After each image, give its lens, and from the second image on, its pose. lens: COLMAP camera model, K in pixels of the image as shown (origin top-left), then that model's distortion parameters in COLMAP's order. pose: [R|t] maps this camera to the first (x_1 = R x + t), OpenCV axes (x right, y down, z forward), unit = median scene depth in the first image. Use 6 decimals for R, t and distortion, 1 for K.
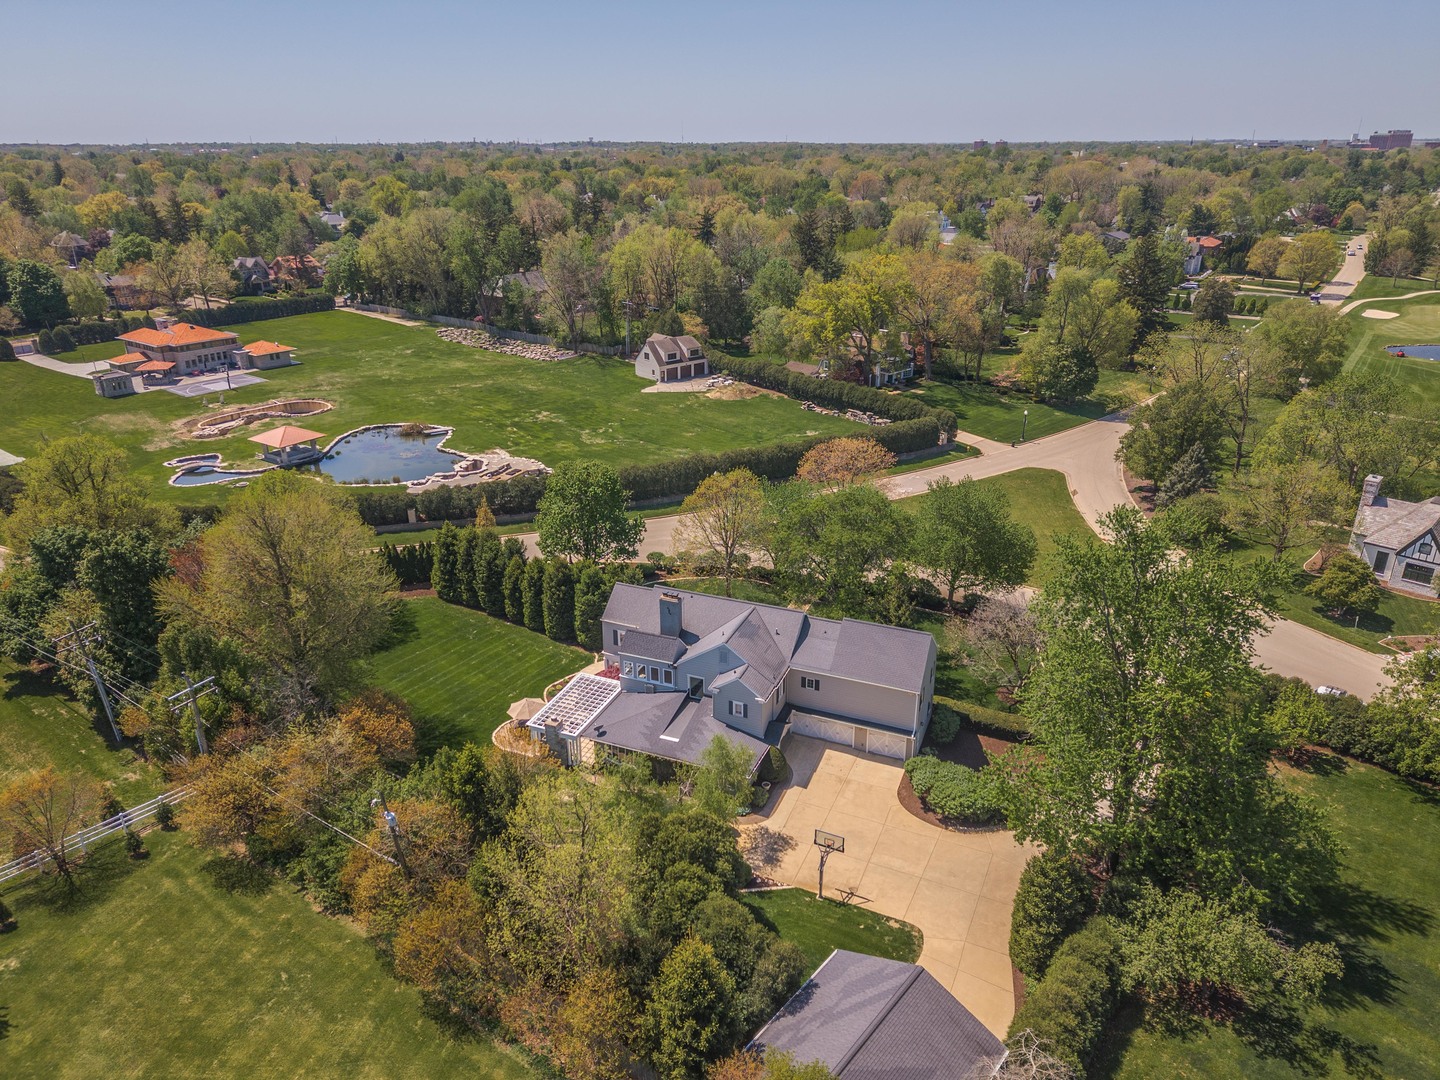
lens RADIAL K [[967.7, 0, 722.3], [0, 967.7, 544.1], [0, 0, 1]] dist [0.044163, -0.045121]
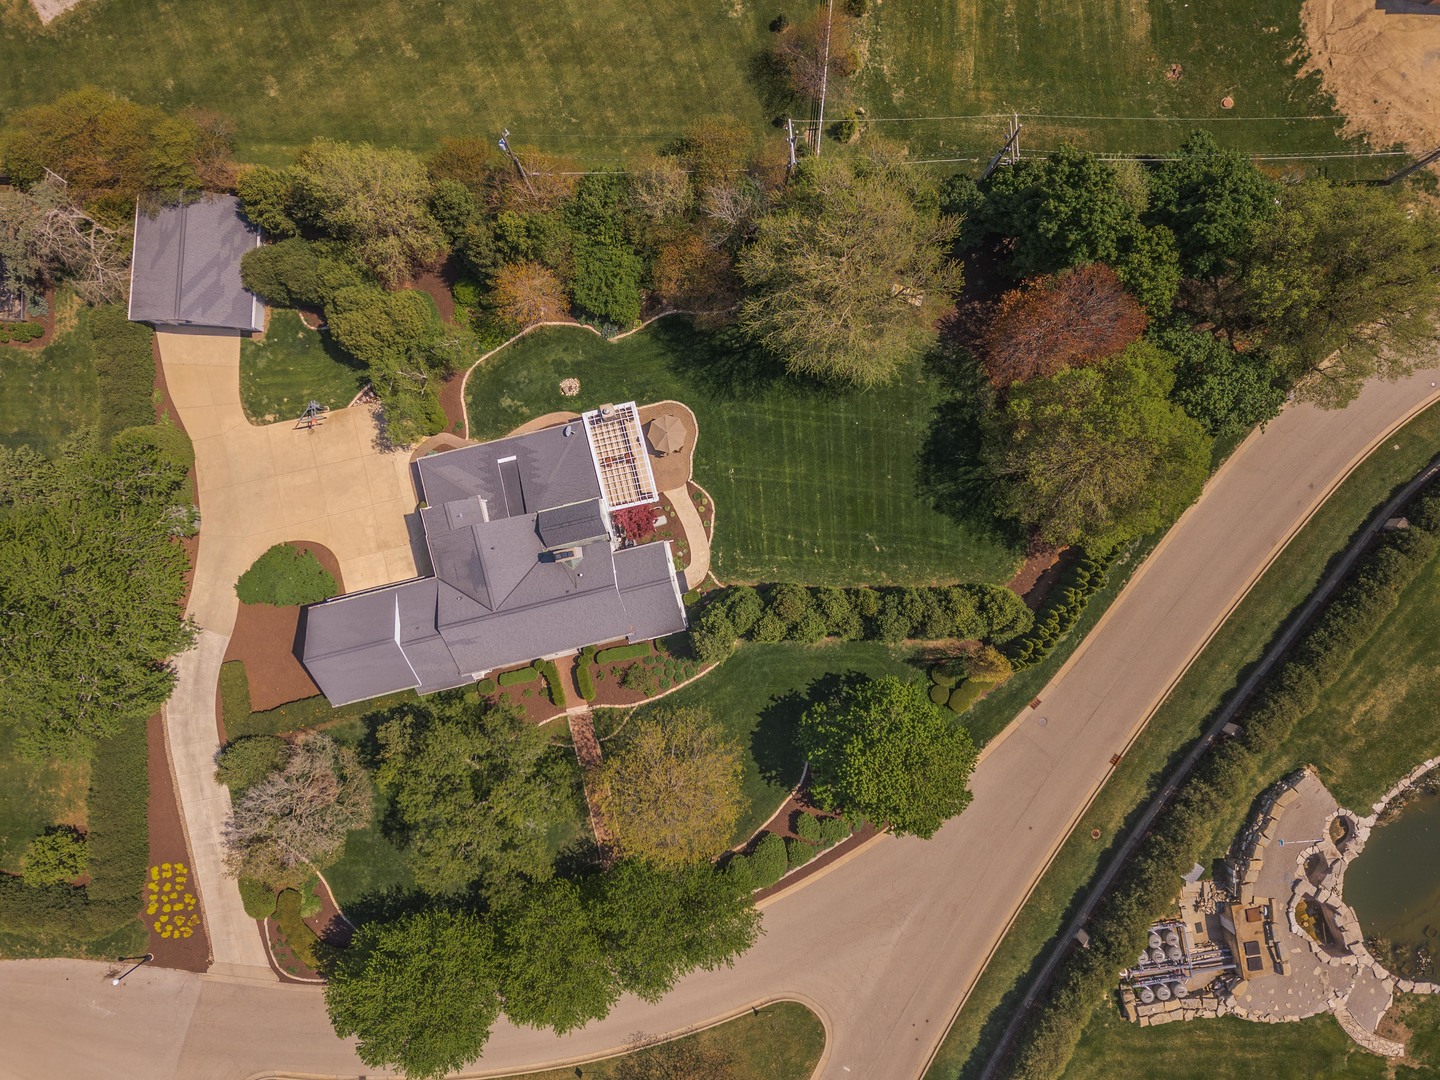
lens RADIAL K [[967.7, 0, 722.3], [0, 967.7, 544.1], [0, 0, 1]] dist [0.044163, -0.045121]
pose [[-0.809480, 0.586989, 0.013653, -0.226317], [-0.211356, -0.313004, 0.925936, -0.955087], [0.547787, 0.746641, 0.377434, 0.860140]]
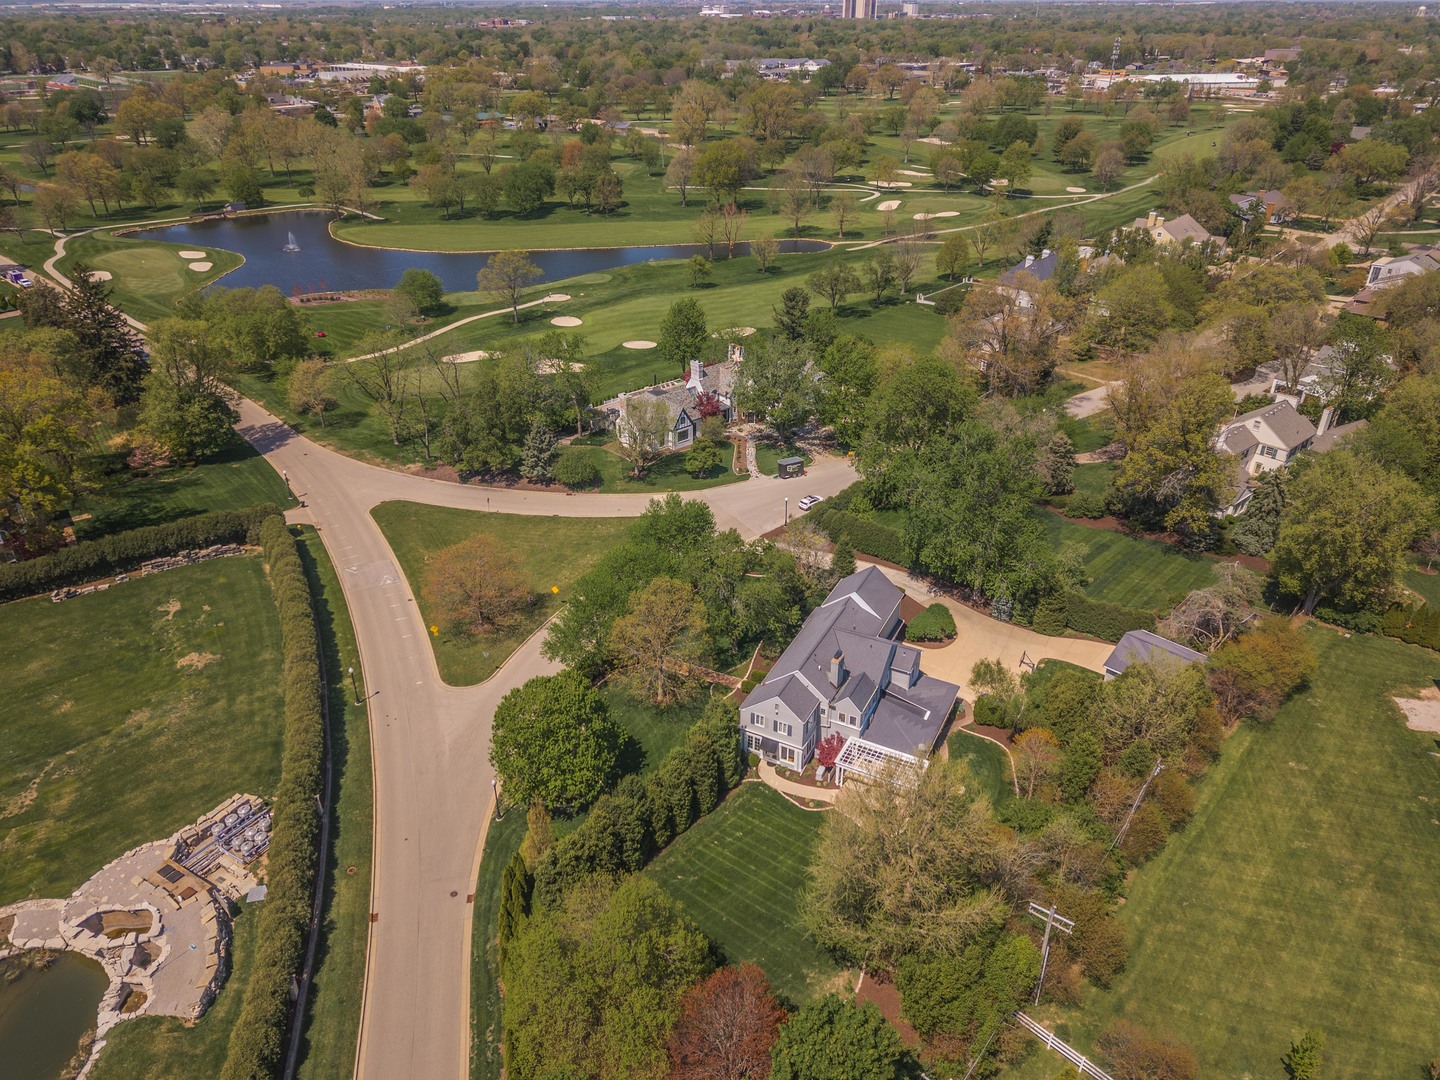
lens RADIAL K [[980.8, 0, 717.4], [0, 980.8, 538.4], [0, 0, 1]] dist [0.022290, -0.017106]
pose [[0.083348, -0.475180, 0.875932, -1.302892], [0.382626, 0.826875, 0.412159, -0.772091], [-0.920136, 0.300801, 0.250735, 0.917213]]
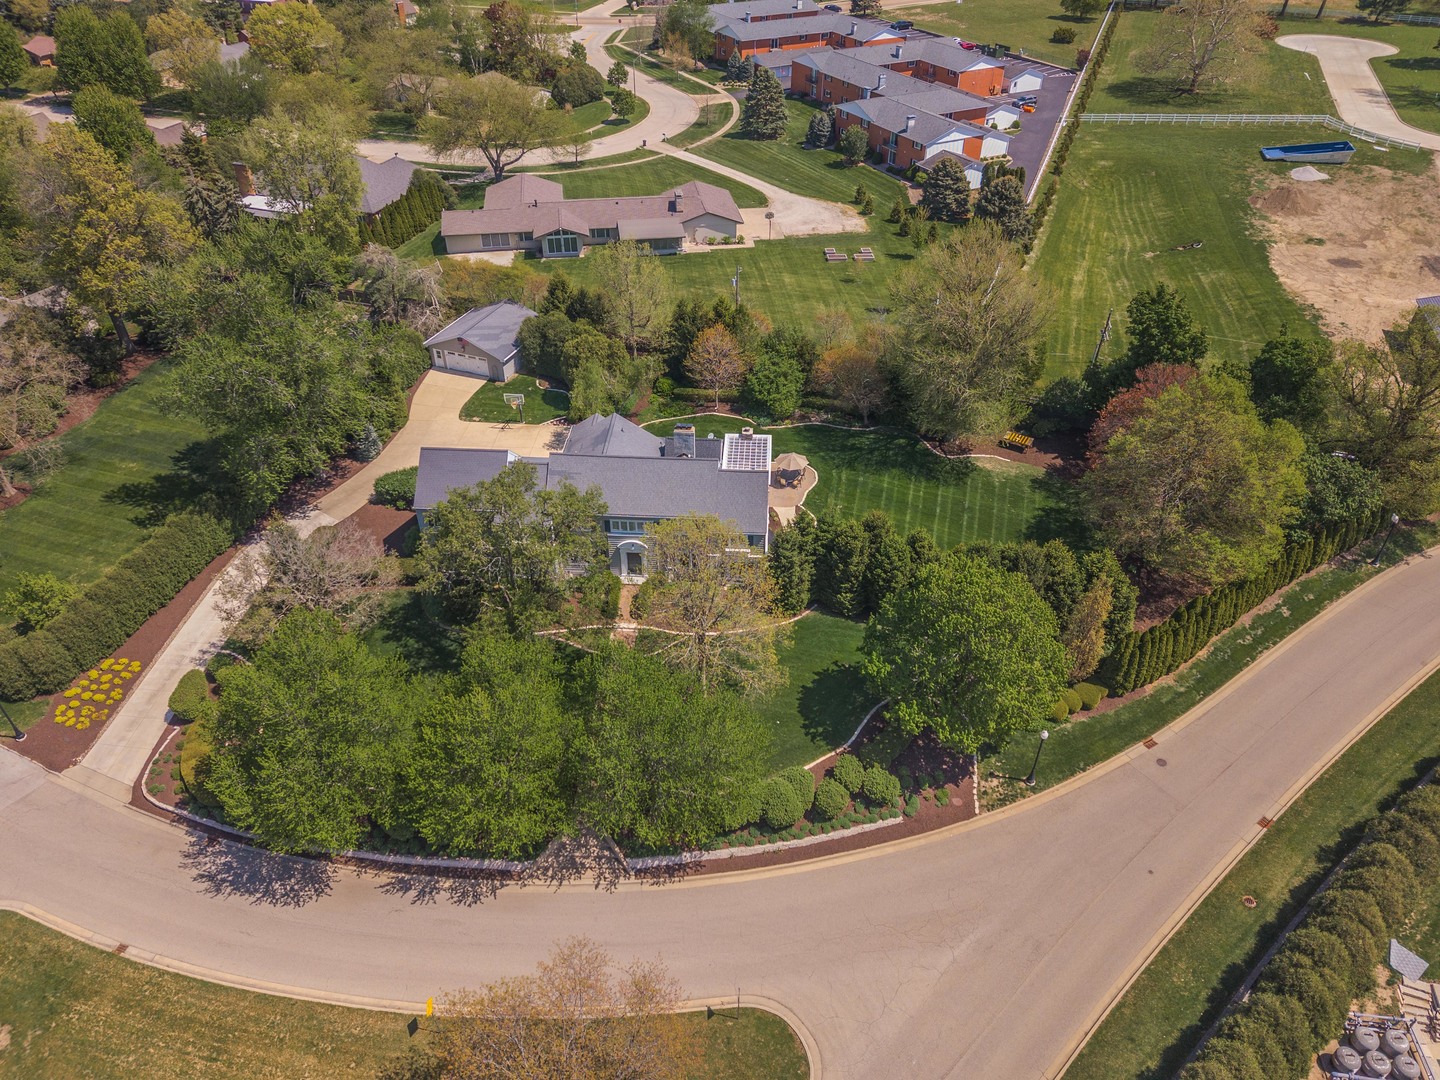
lens RADIAL K [[967.7, 0, 722.3], [0, 967.7, 544.1], [0, 0, 1]] dist [0.044163, -0.045121]
pose [[-0.944486, 0.203942, -0.257594, 0.223633], [-0.123927, 0.504980, 0.854188, -0.872782], [0.304284, 0.838691, -0.451672, 1.839483]]
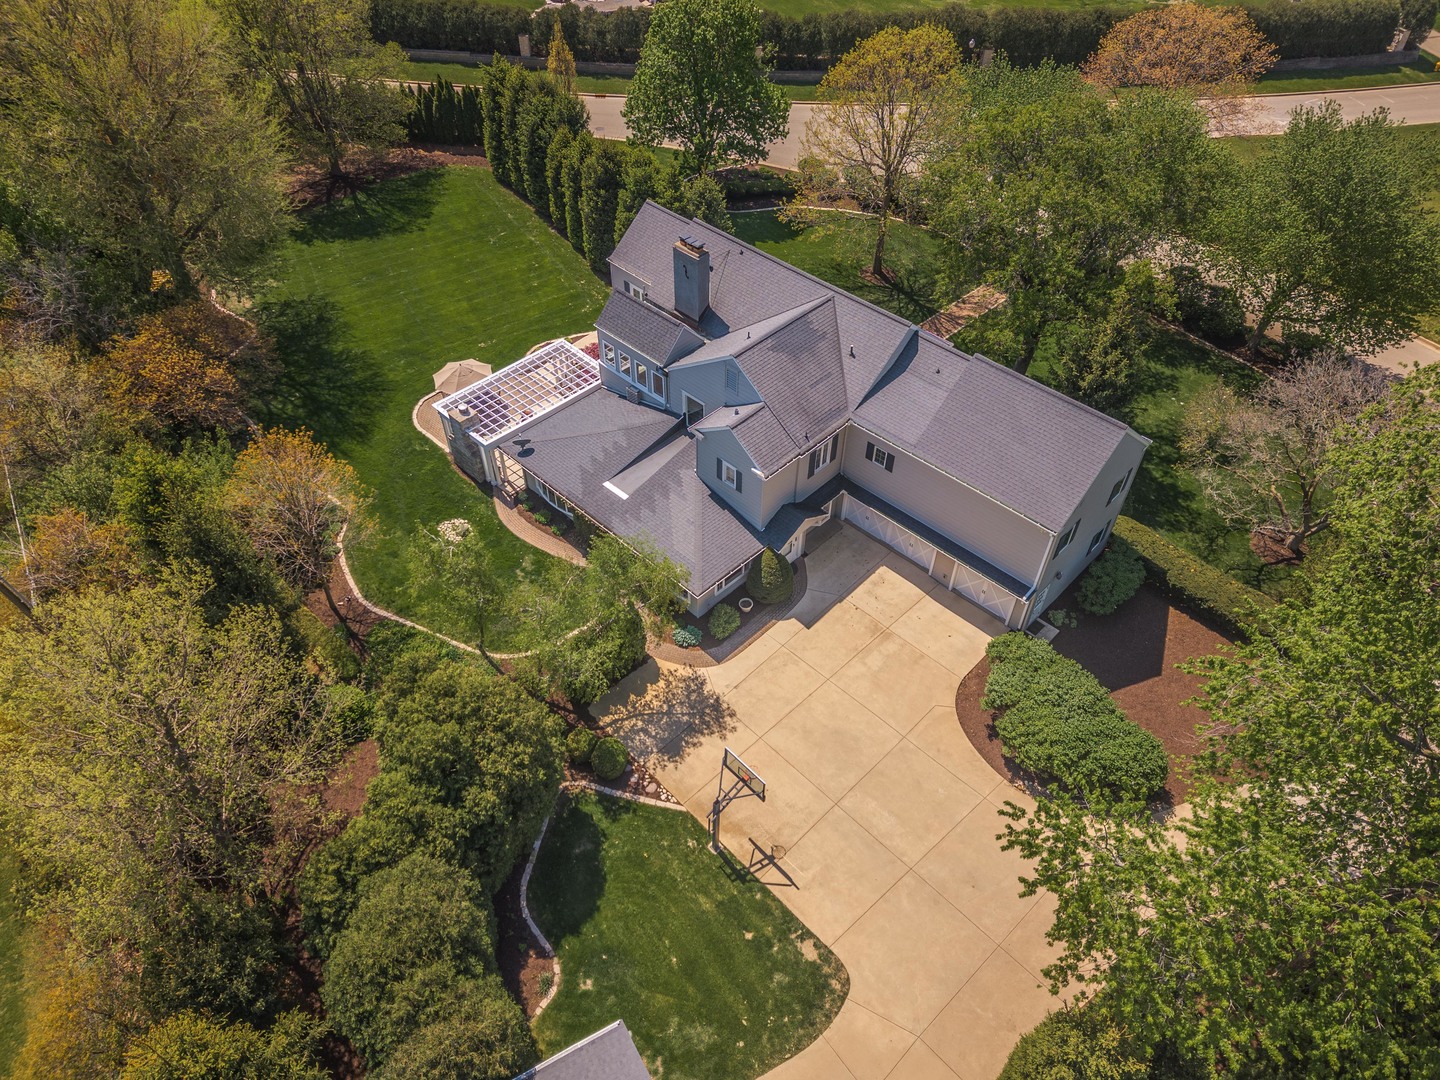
lens RADIAL K [[967.7, 0, 722.3], [0, 967.7, 544.1], [0, 0, 1]] dist [0.044163, -0.045121]
pose [[0.928597, 0.275000, -0.249164, 0.182899], [-0.156536, 0.899056, 0.408894, -0.028893], [0.336458, -0.340695, 0.877908, 0.517058]]
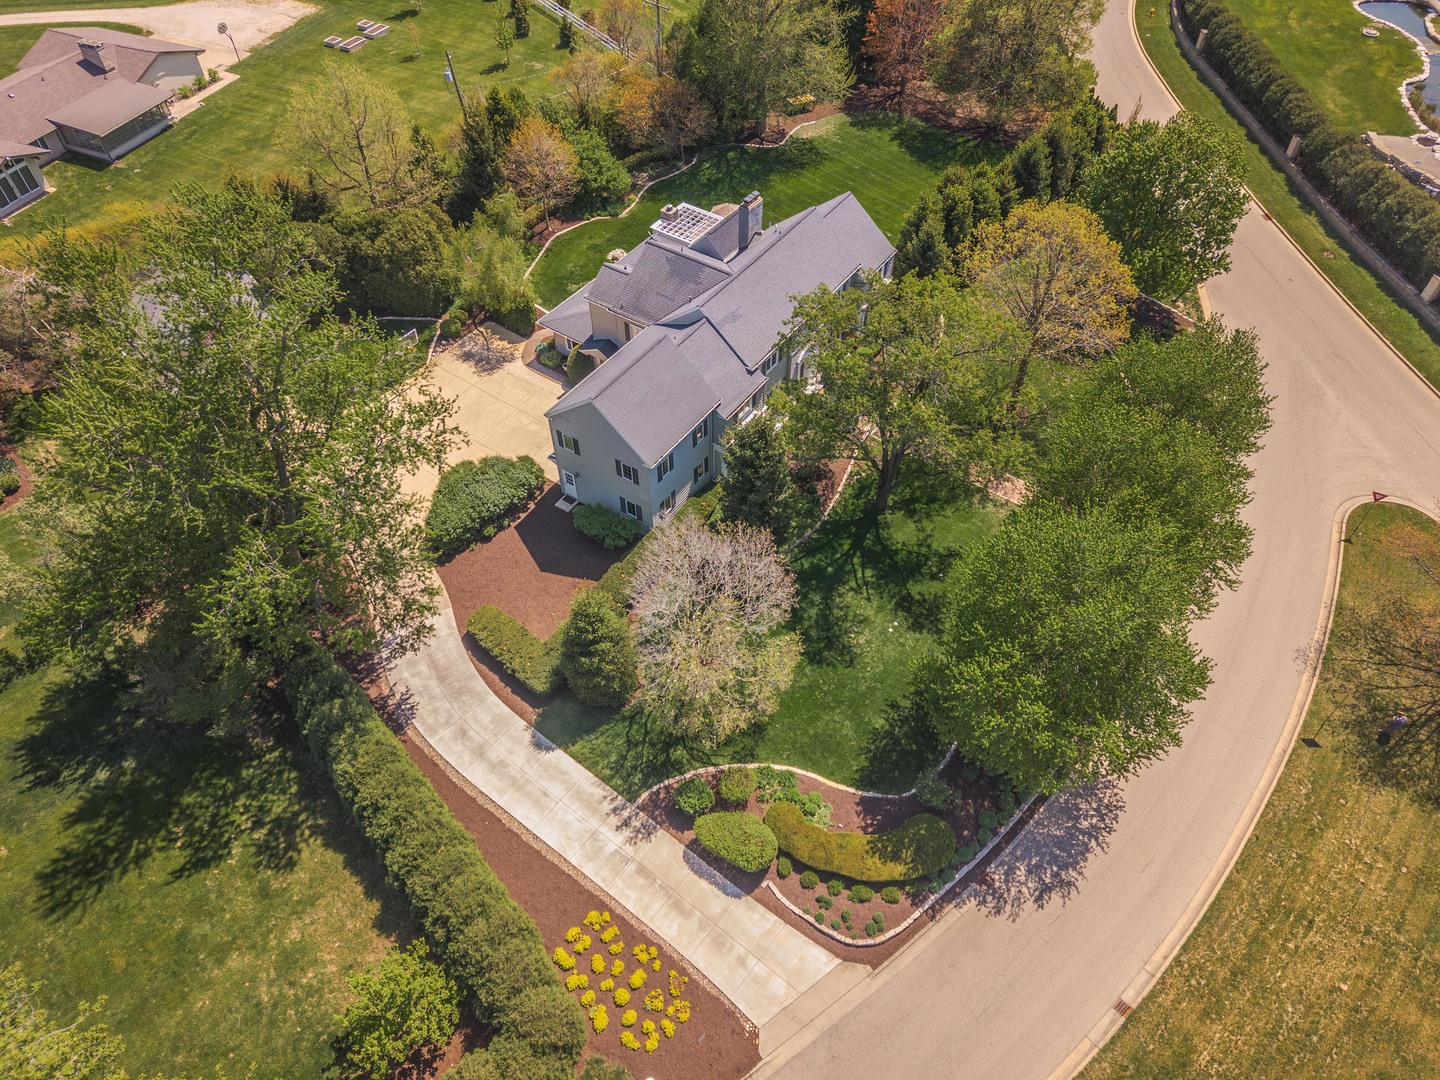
lens RADIAL K [[980.8, 0, 717.4], [0, 980.8, 538.4], [0, 0, 1]] dist [0.022290, -0.017106]
pose [[-0.211462, 0.738976, -0.639686, 0.813490], [-0.371878, 0.544430, 0.751867, -0.472636], [0.903875, 0.396876, 0.159683, 1.122384]]
